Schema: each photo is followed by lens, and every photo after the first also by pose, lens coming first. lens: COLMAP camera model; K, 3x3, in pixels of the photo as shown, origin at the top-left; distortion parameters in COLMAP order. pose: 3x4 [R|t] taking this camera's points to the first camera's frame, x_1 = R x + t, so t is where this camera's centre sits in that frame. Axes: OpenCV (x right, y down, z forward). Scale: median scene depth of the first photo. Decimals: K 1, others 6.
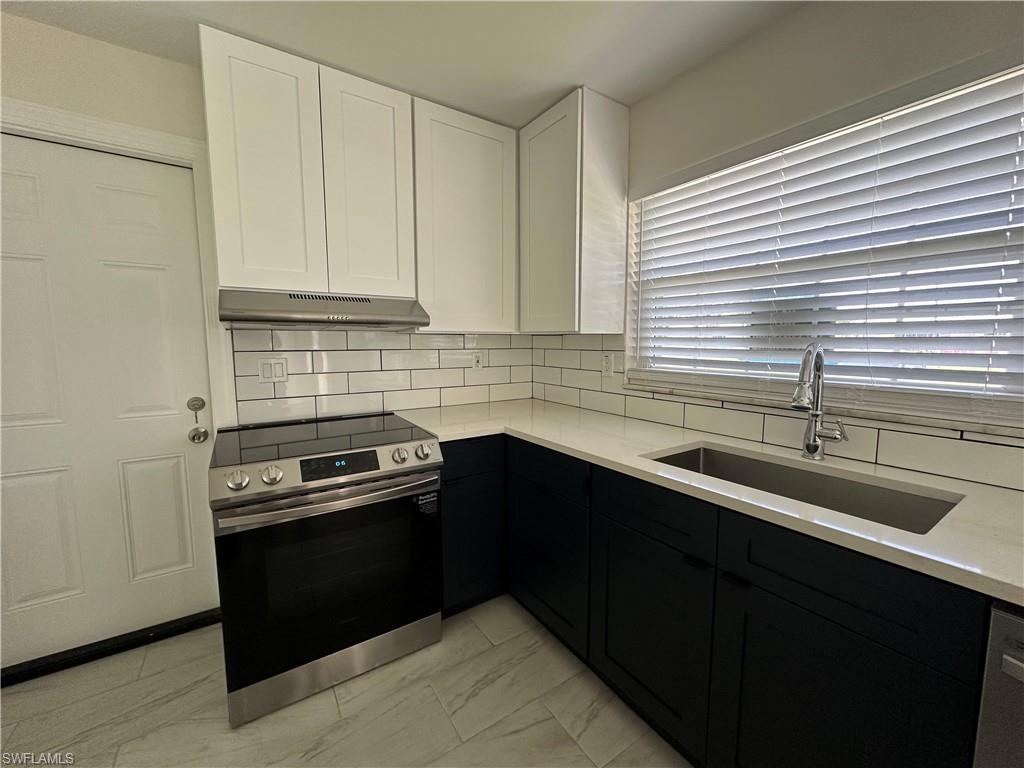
lens RADIAL K [[411.2, 0, 512.5], [0, 411.2, 382.7], [0, 0, 1]] dist [-0.001094, -0.000228]
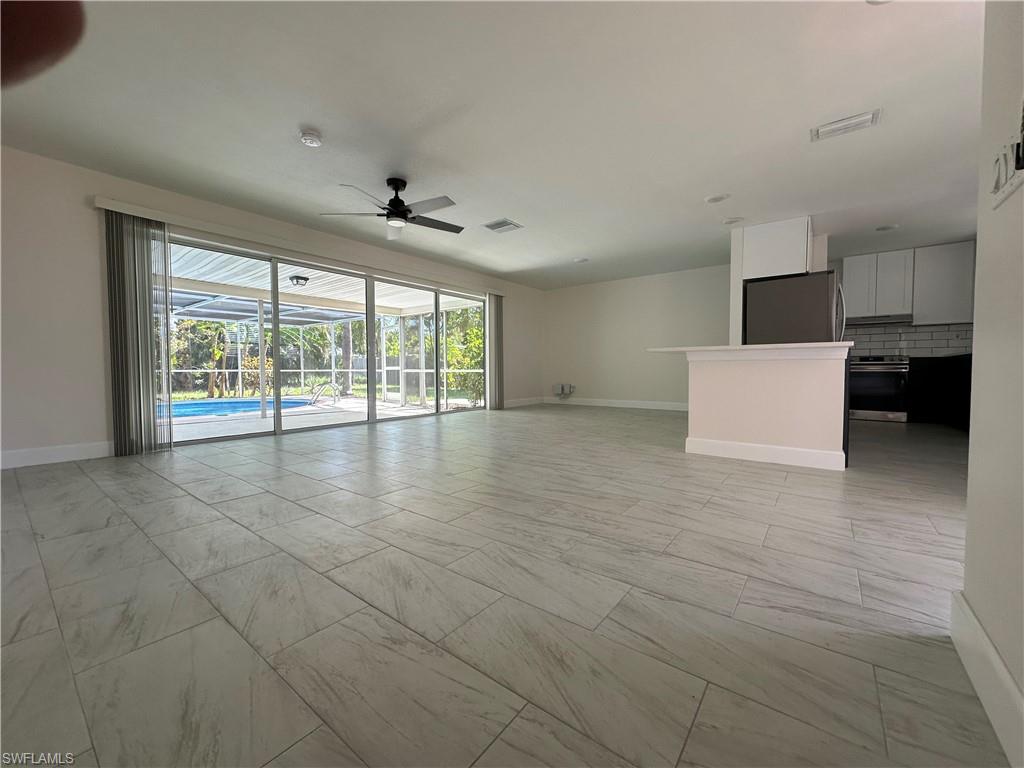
lens RADIAL K [[411.2, 0, 507.5], [0, 411.2, 385.1], [0, 0, 1]] dist [-0.001094, -0.000228]
pose [[0.308636, 0.034004, -0.950572, 1.763829], [-0.096939, 0.995282, 0.004129, 0.600334], [0.946228, 0.090873, 0.310476, -2.730353]]
